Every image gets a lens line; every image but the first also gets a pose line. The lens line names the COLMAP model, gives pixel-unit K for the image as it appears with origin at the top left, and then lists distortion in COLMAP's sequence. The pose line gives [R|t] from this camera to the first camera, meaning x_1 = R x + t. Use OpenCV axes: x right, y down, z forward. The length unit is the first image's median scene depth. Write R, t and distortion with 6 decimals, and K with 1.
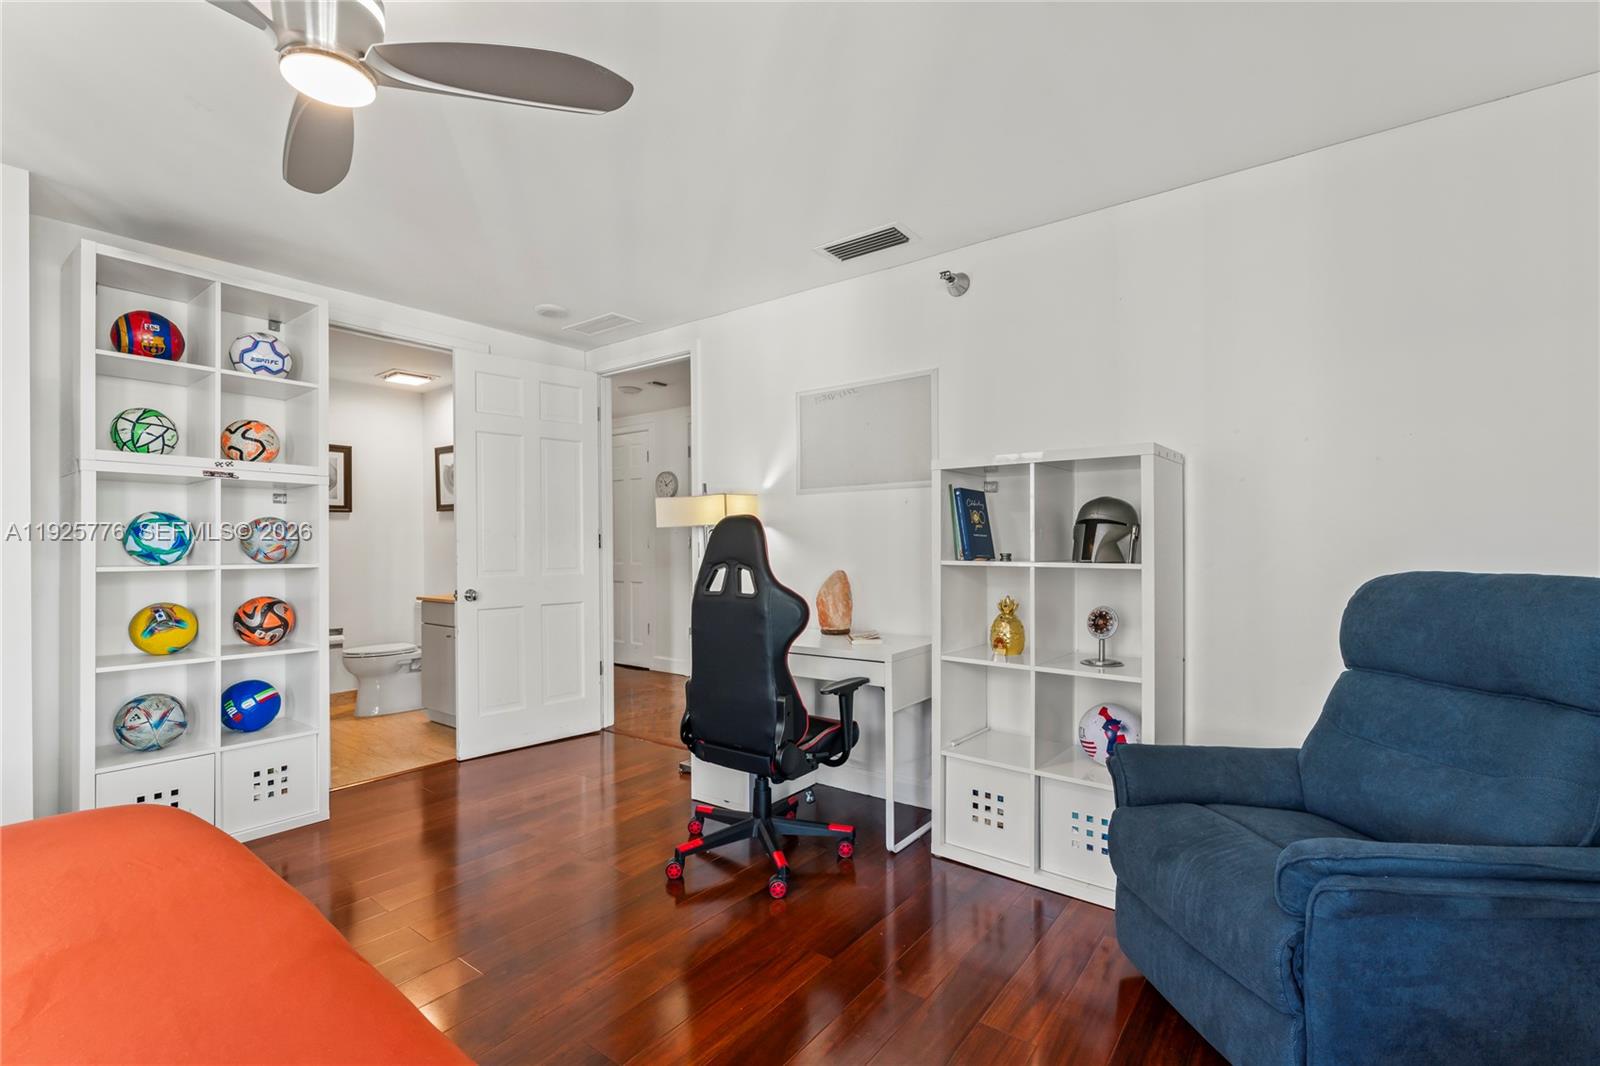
lens RADIAL K [[725.0, 0, 802.3], [0, 725.0, 537.7], [0, 0, 1]] dist [0.000761, 0.000032]
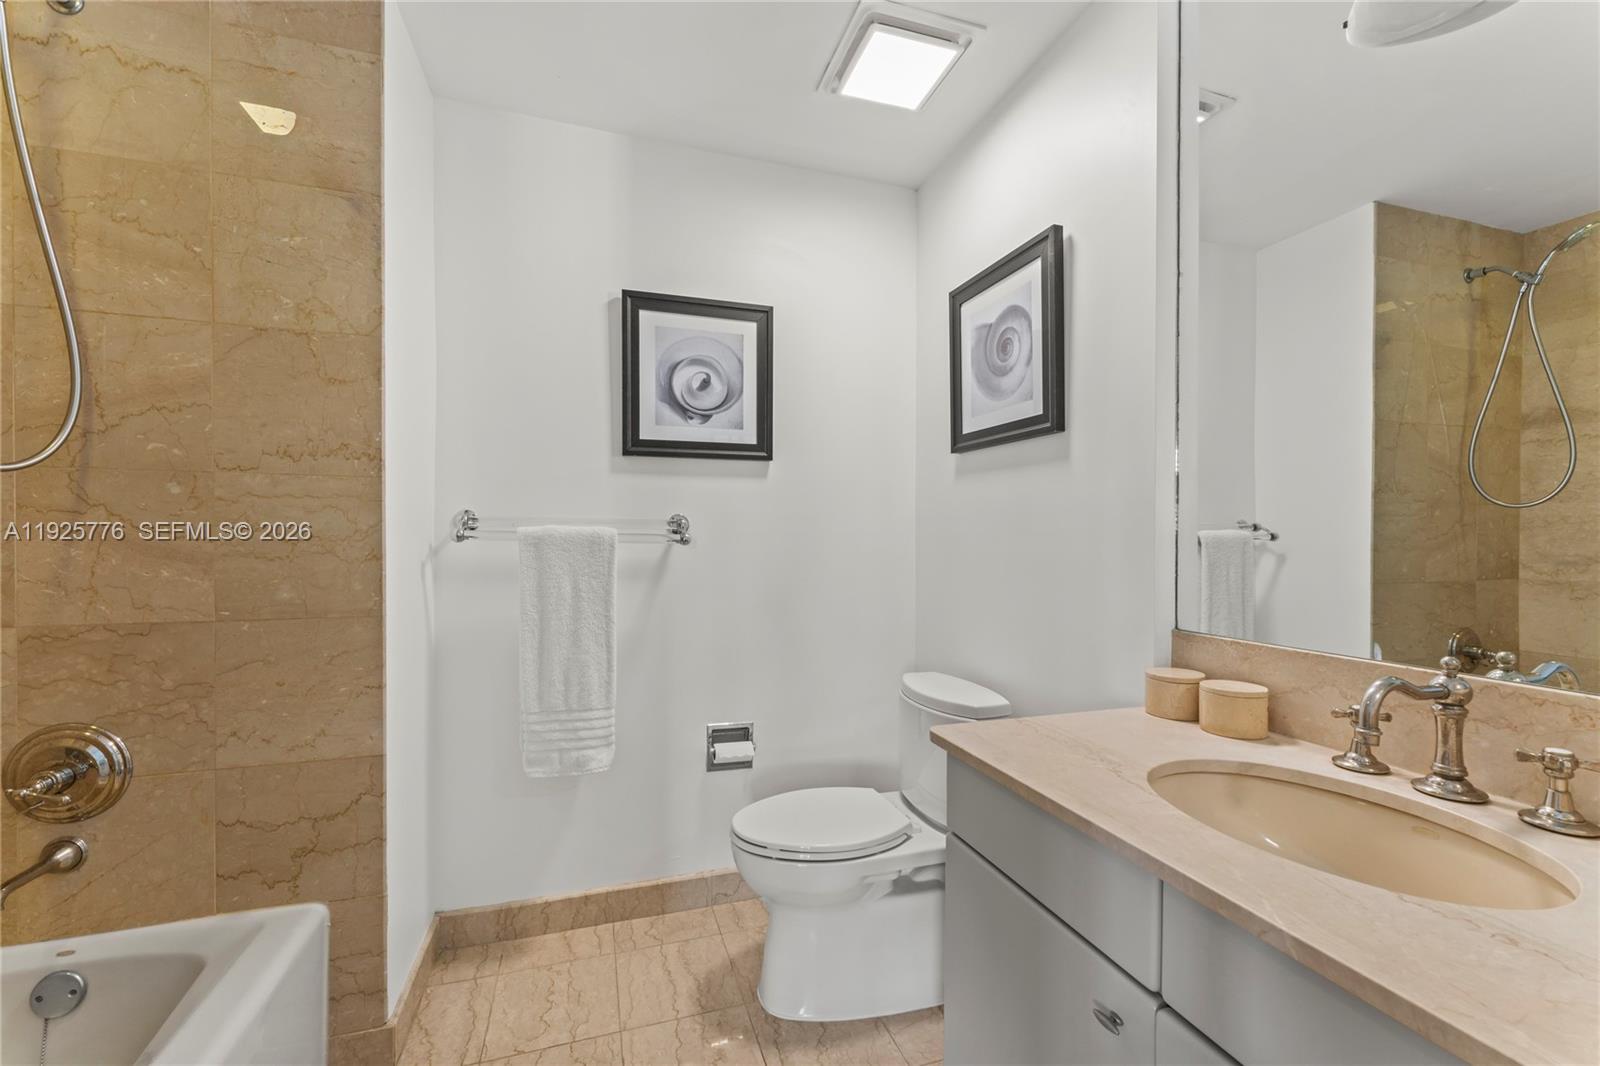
lens RADIAL K [[649.8, 0, 799.2], [0, 649.8, 535.9], [0, 0, 1]] dist [0.000111, 0.000001]
pose [[0.833083, 0.007031, -0.553104, -0.392521], [-0.008304, 0.999965, 0.000204, 0.010024], [0.553086, 0.004423, 0.833112, 0.685492]]
